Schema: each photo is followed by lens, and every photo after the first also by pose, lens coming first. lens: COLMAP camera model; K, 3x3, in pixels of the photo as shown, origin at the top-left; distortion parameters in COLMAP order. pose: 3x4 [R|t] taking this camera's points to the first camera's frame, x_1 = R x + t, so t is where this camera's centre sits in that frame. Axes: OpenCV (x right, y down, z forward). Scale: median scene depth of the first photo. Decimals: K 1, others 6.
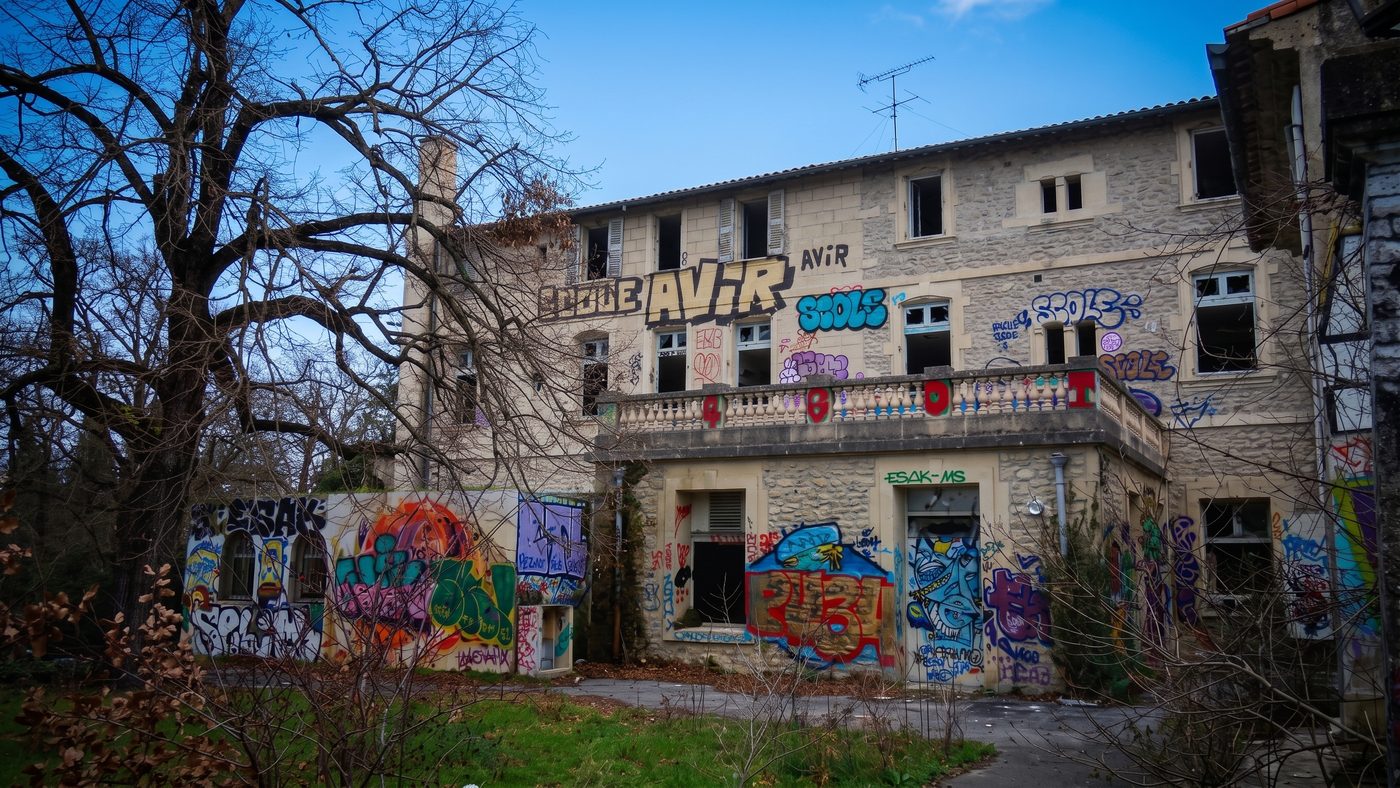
lens RADIAL K [[1096.0, 0, 702.2], [0, 1096.0, 412.6], [0, 0, 1]] dist [-0.004207, 0.000040]
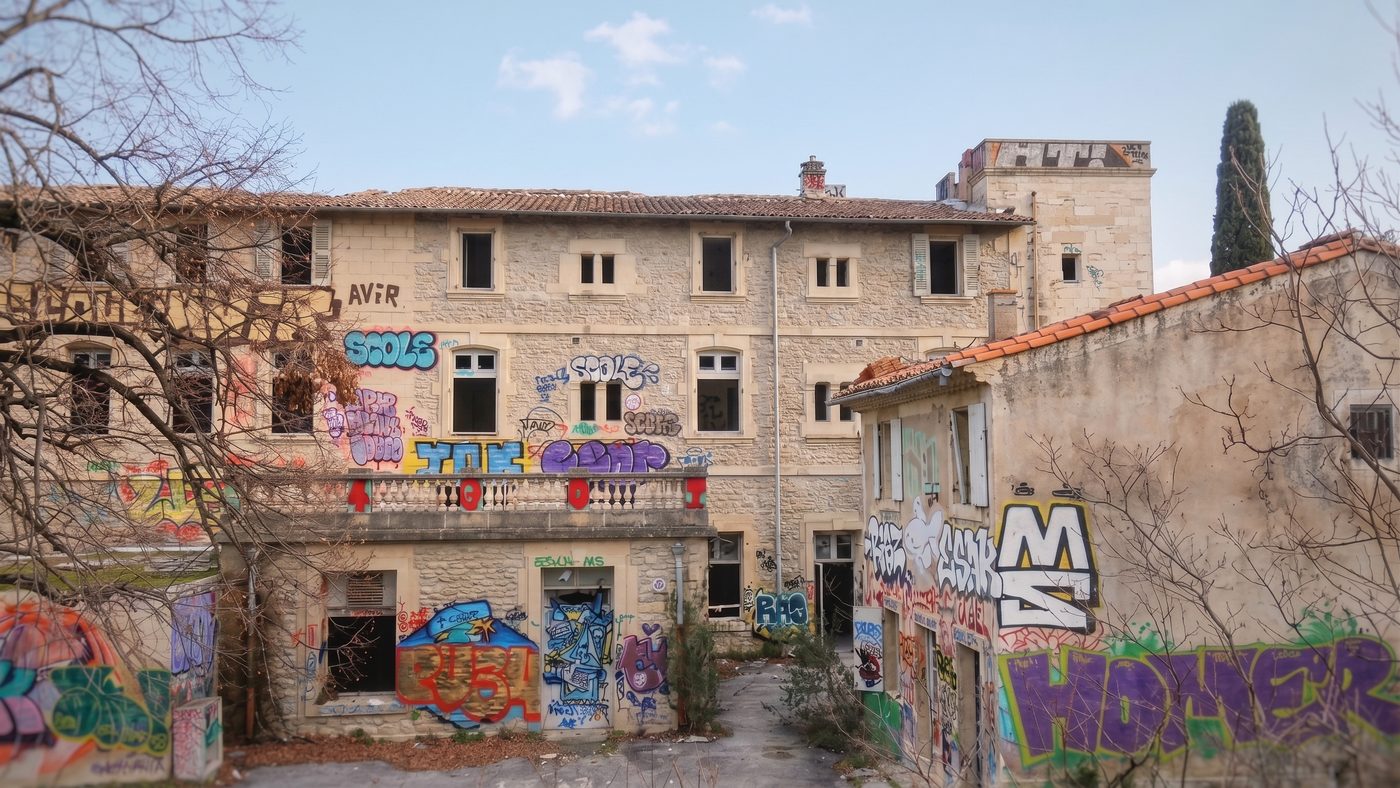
lens RADIAL K [[1096.0, 0, 702.2], [0, 1096.0, 412.6], [0, 0, 1]] dist [-0.004207, 0.000040]
pose [[0.816567, 0.017330, 0.576991, -0.322841], [-0.063291, 0.996211, 0.059649, -0.159583], [-0.573771, -0.085226, 0.814570, -0.031507]]
